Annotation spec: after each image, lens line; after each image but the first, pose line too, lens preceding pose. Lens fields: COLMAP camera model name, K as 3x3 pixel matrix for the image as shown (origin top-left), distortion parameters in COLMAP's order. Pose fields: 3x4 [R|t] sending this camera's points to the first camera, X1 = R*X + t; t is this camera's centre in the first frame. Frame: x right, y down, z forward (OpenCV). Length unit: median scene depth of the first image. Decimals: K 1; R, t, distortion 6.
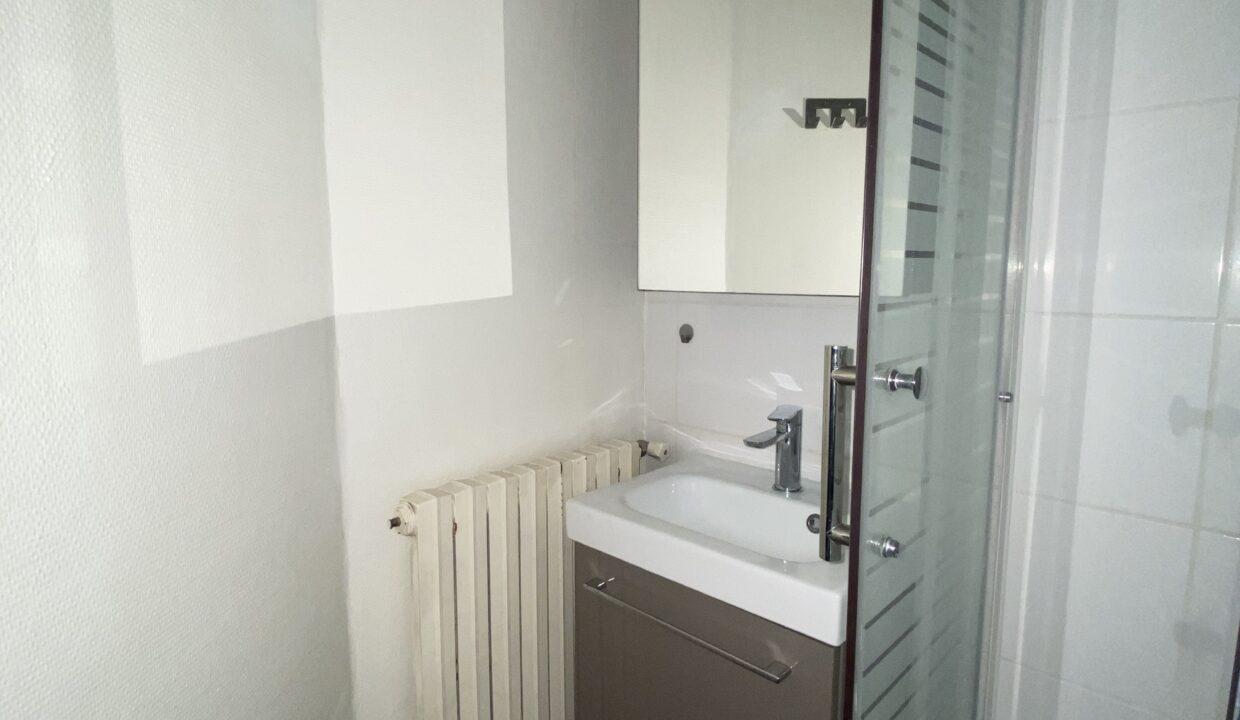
lens RADIAL K [[678.7, 0, 627.2], [0, 678.7, 356.2], [0, 0, 1]] dist [0.036870, -0.001141]
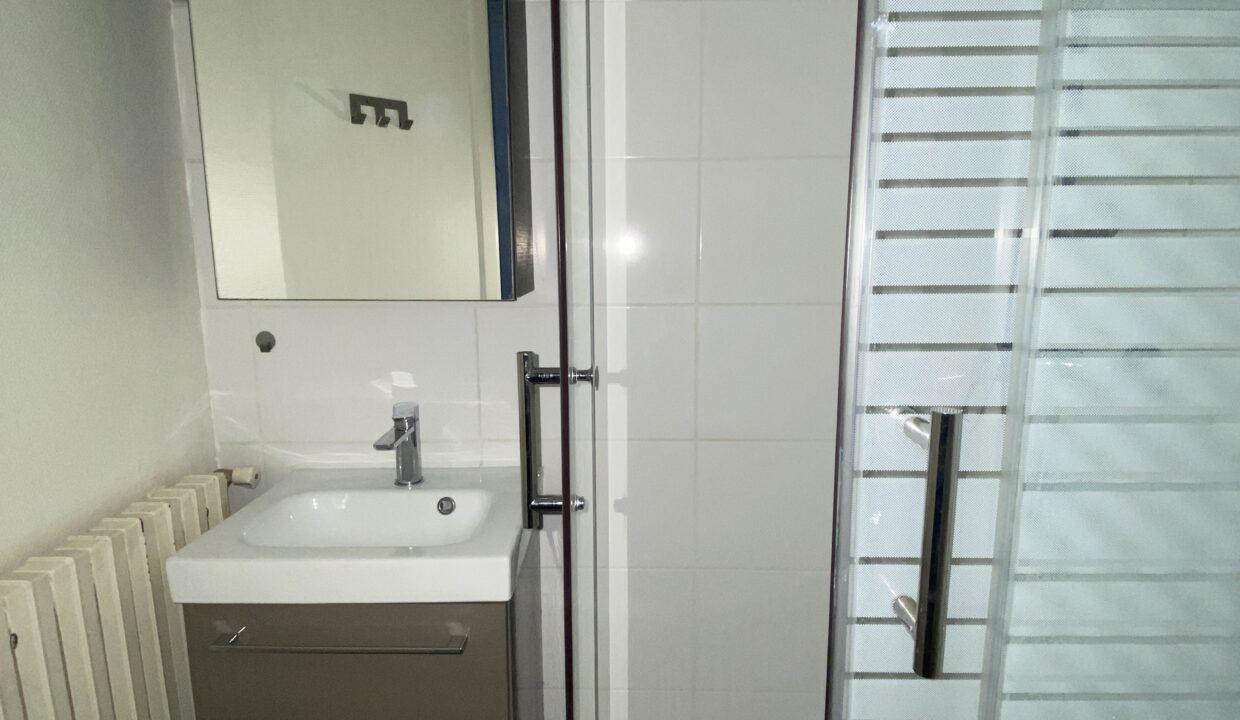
lens RADIAL K [[678.7, 0, 627.2], [0, 678.7, 356.2], [0, 0, 1]] dist [0.036870, -0.001141]
pose [[0.729304, -0.114543, 0.674534, -0.206126], [0.089855, 0.993382, 0.071536, -0.042566], [-0.678264, 0.008438, 0.734770, -0.002375]]
